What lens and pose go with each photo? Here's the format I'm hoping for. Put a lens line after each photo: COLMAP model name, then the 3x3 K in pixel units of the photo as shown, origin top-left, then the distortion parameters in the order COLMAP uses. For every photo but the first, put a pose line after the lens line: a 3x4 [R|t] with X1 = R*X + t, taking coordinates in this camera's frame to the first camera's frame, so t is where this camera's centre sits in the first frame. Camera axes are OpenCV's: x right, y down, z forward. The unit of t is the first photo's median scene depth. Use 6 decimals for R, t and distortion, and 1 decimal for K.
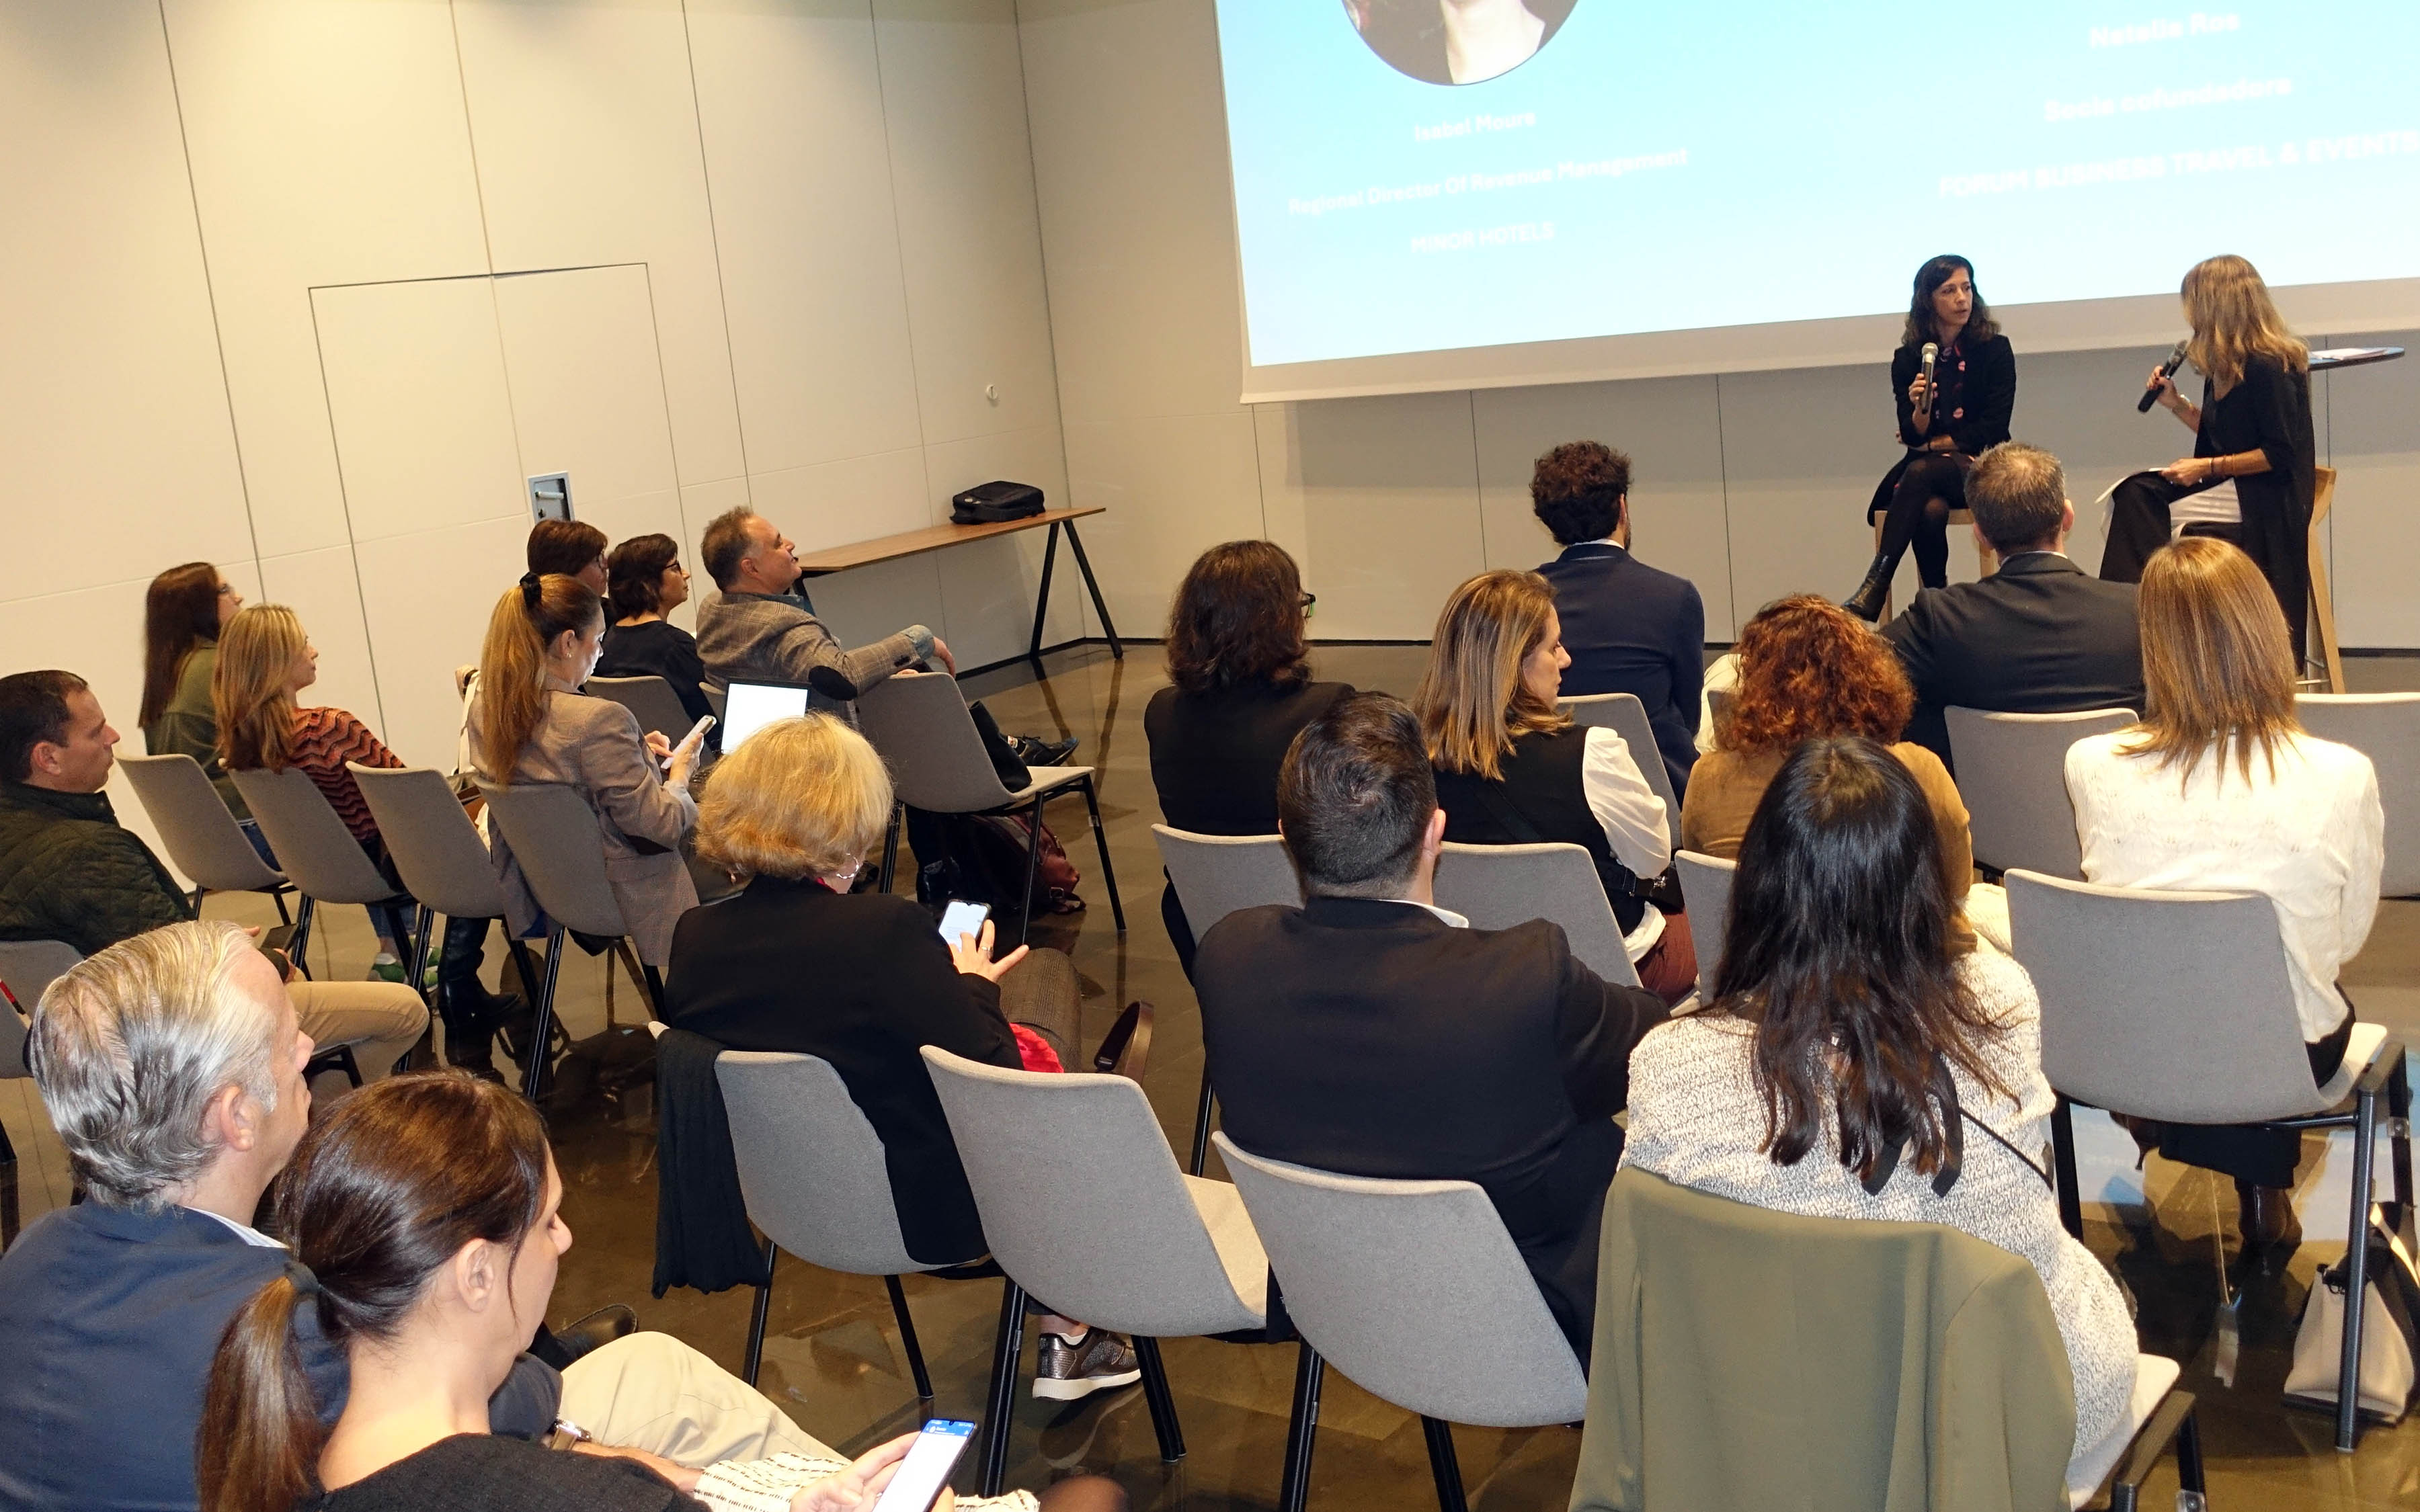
lens RADIAL K [[2340.4, 0, 1201.3], [0, 2340.4, 749.1], [0, 0, 1]] dist [-0.018614, 0.000000]
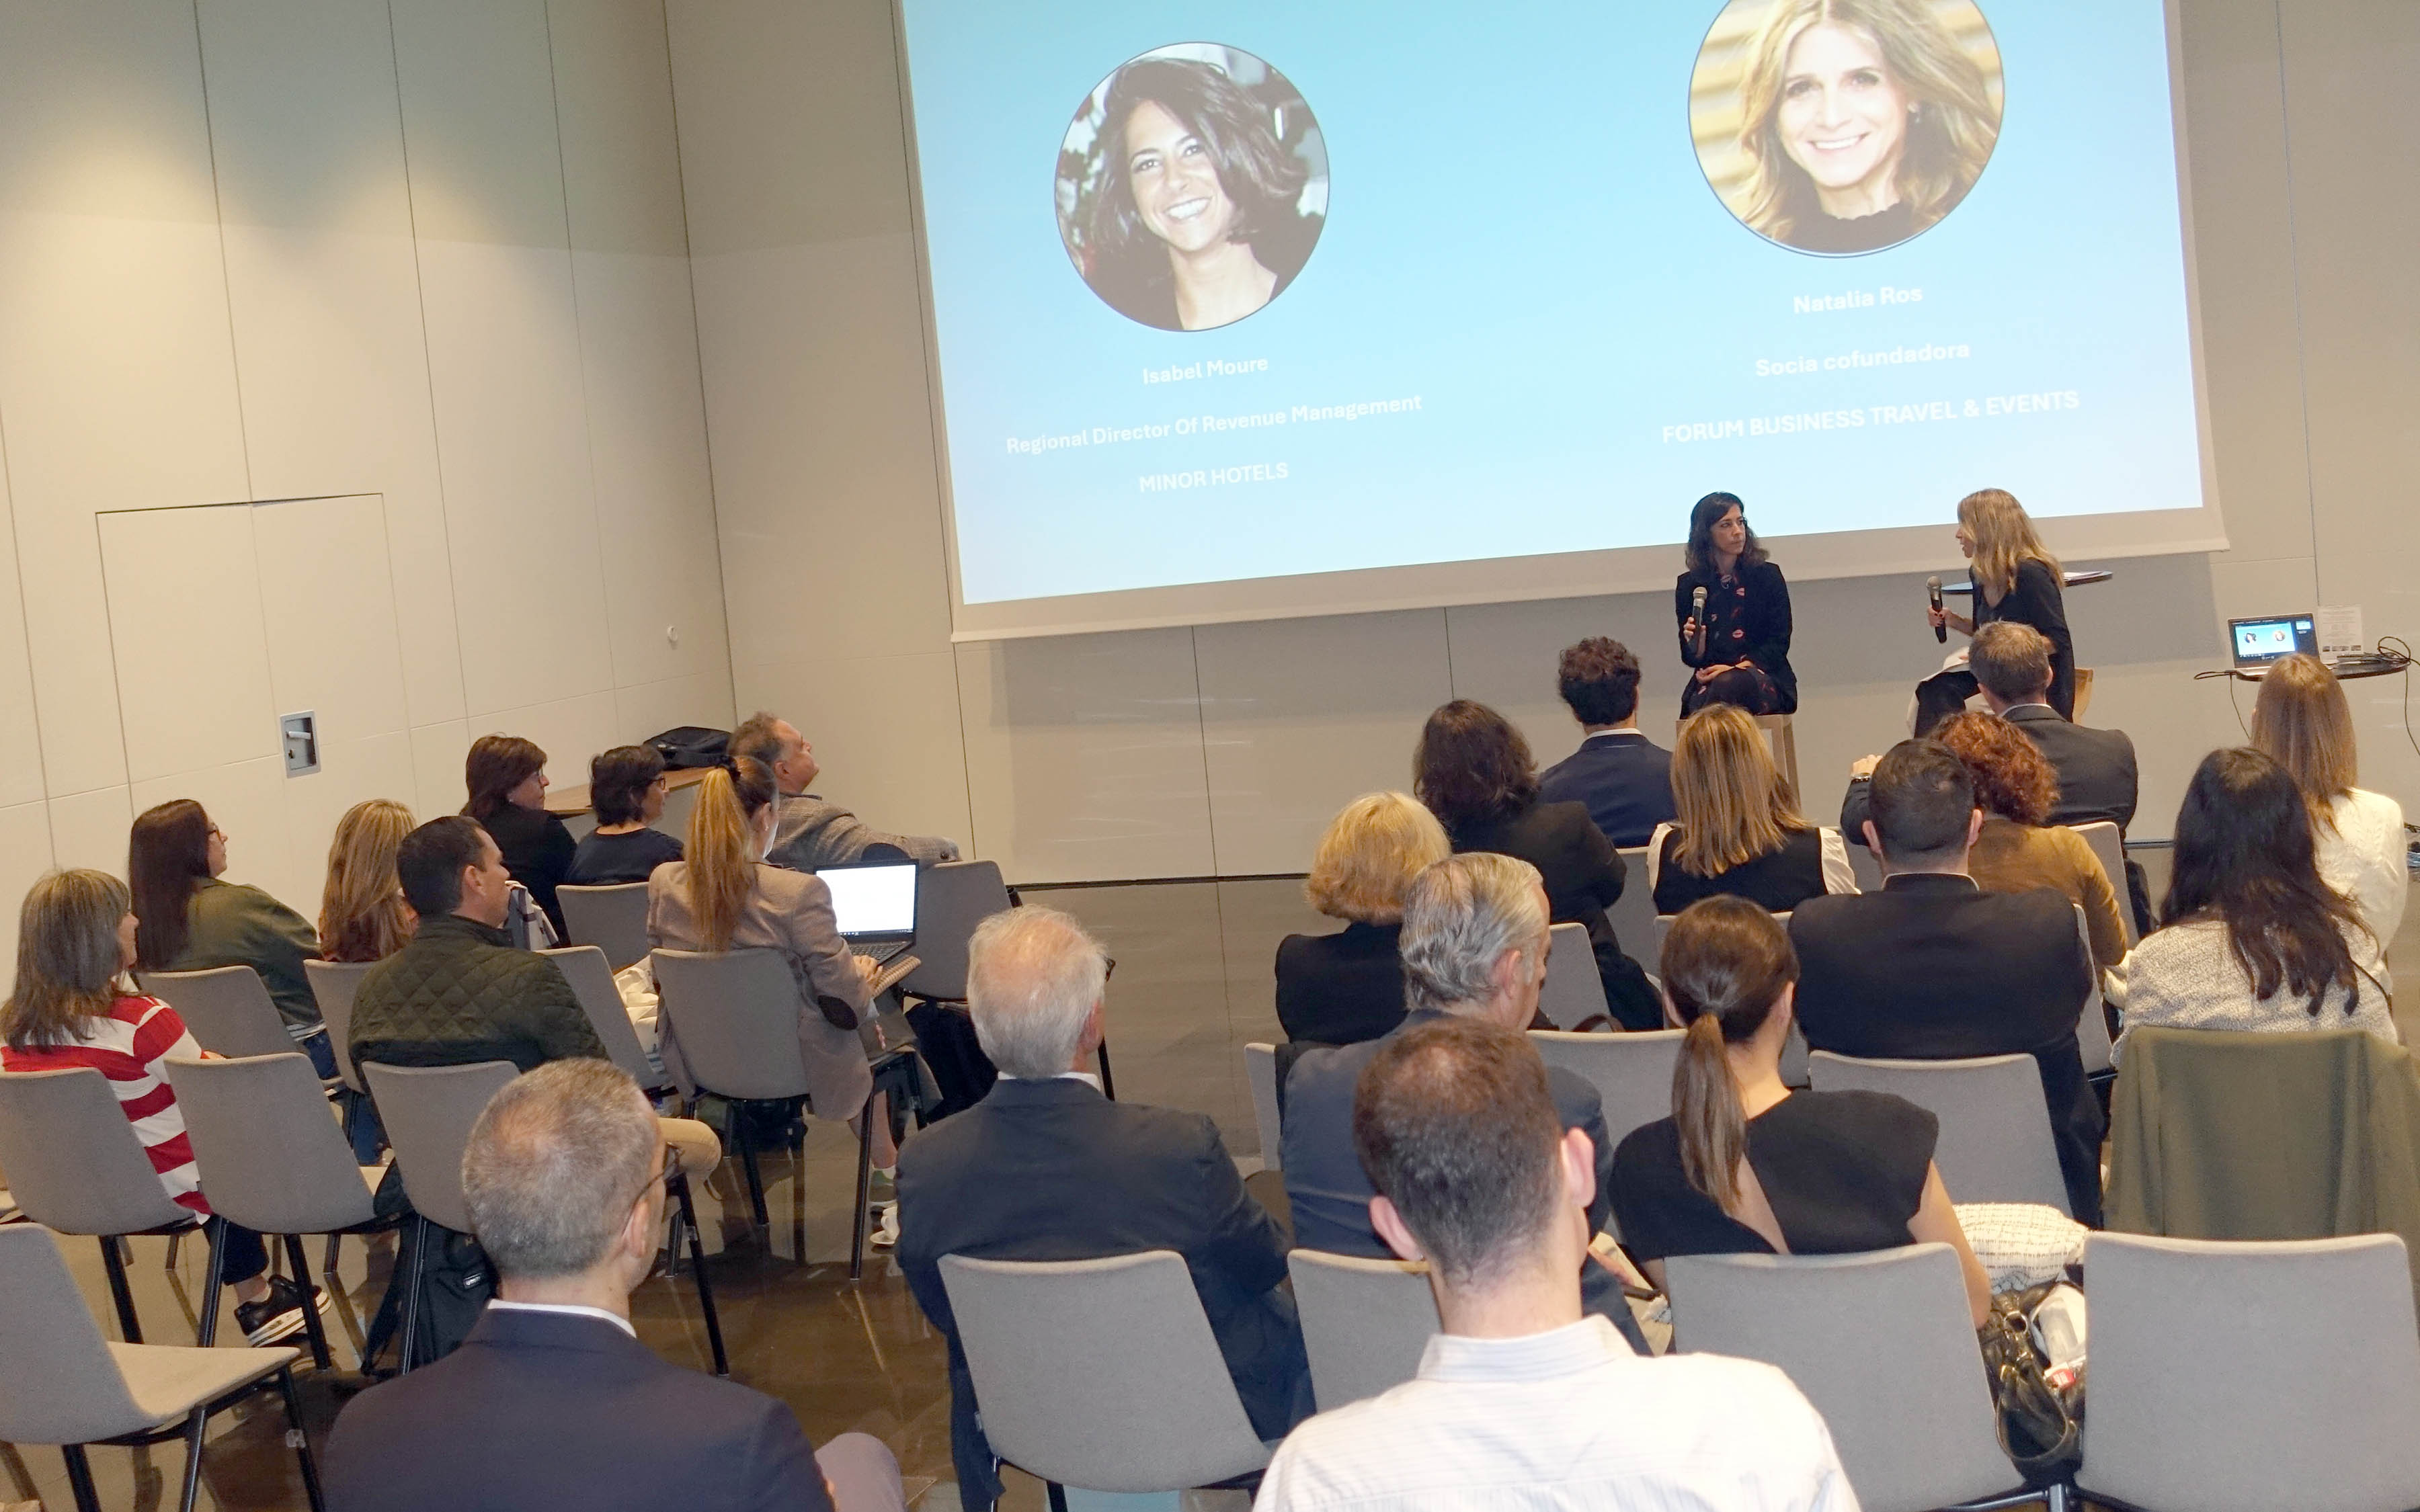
lens RADIAL K [[2788.2, 0, 1191.2], [0, 2788.2, 730.0], [0, 0, 1]] dist [-0.006799, 0.000000]
pose [[0.964771, -0.012569, 0.262791, -0.272634], [0.046782, 0.991136, -0.124342, 0.054272], [-0.258899, 0.132256, 0.956807, -0.193636]]
